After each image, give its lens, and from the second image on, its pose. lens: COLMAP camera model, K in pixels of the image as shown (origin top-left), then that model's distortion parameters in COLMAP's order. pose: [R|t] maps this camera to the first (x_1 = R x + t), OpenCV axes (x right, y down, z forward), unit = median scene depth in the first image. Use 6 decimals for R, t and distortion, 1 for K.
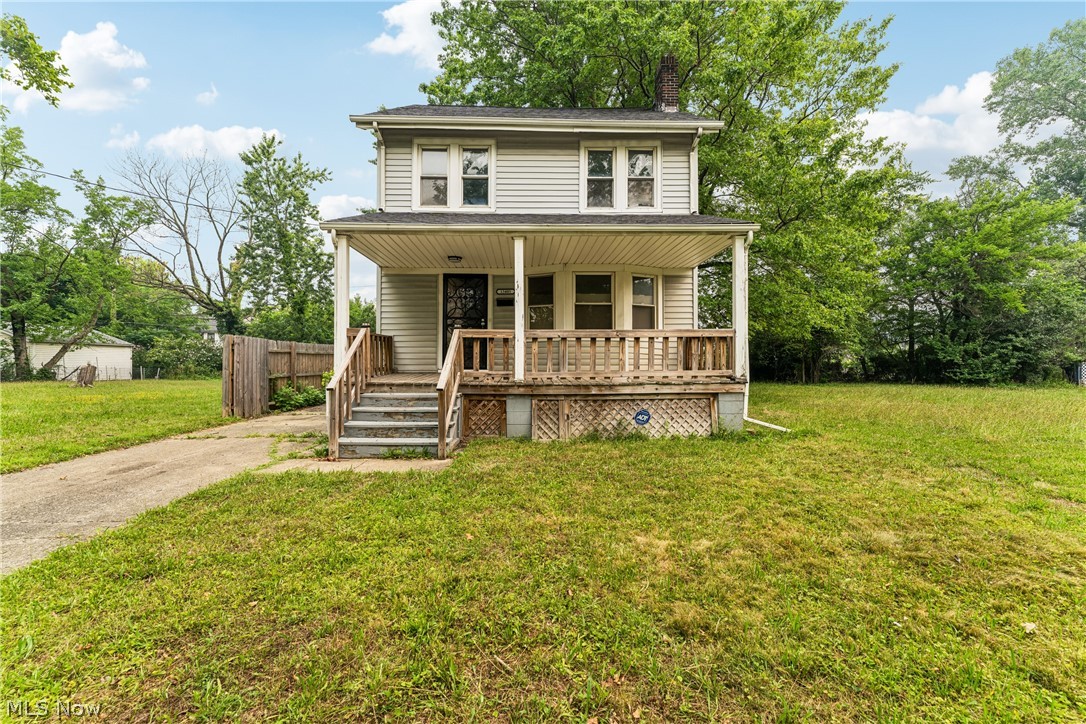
lens RADIAL K [[439.5, 0, 538.1], [0, 439.5, 365.4], [0, 0, 1]] dist [0.001815, -0.000177]
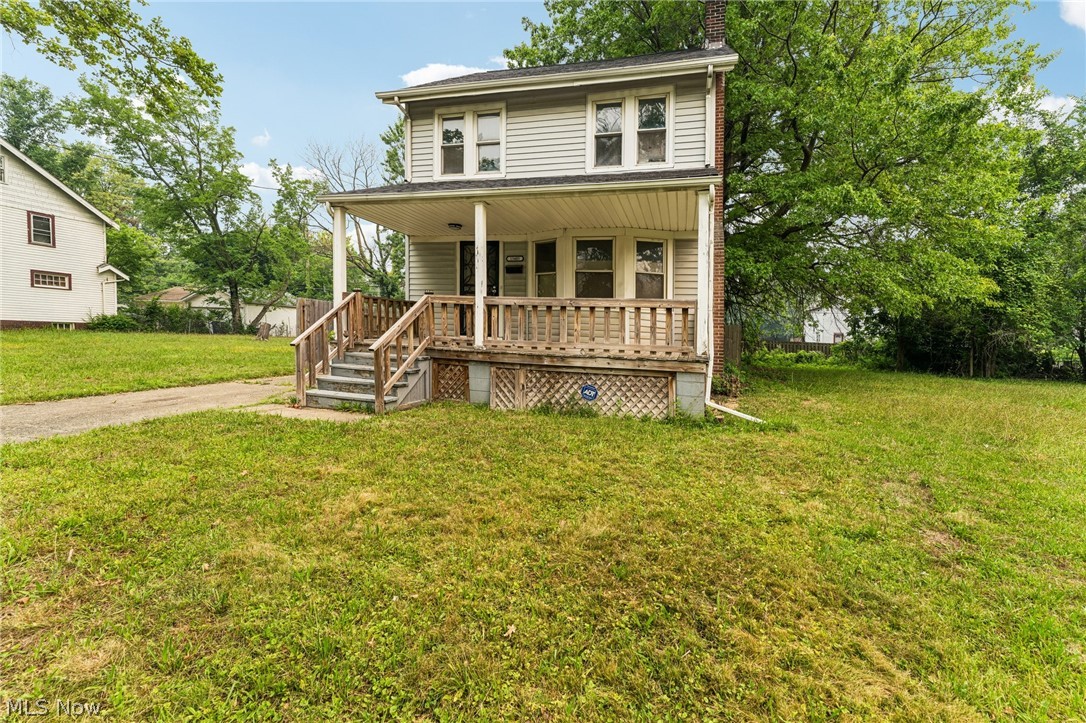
lens RADIAL K [[458.5, 0, 548.1], [0, 458.5, 354.2], [0, 0, 1]] dist [0.000423, 0.000132]
pose [[0.958519, 0.053813, -0.279904, 0.316126], [-0.044103, 0.998190, 0.040879, 0.000681], [0.281597, -0.026839, 0.959157, 0.032655]]
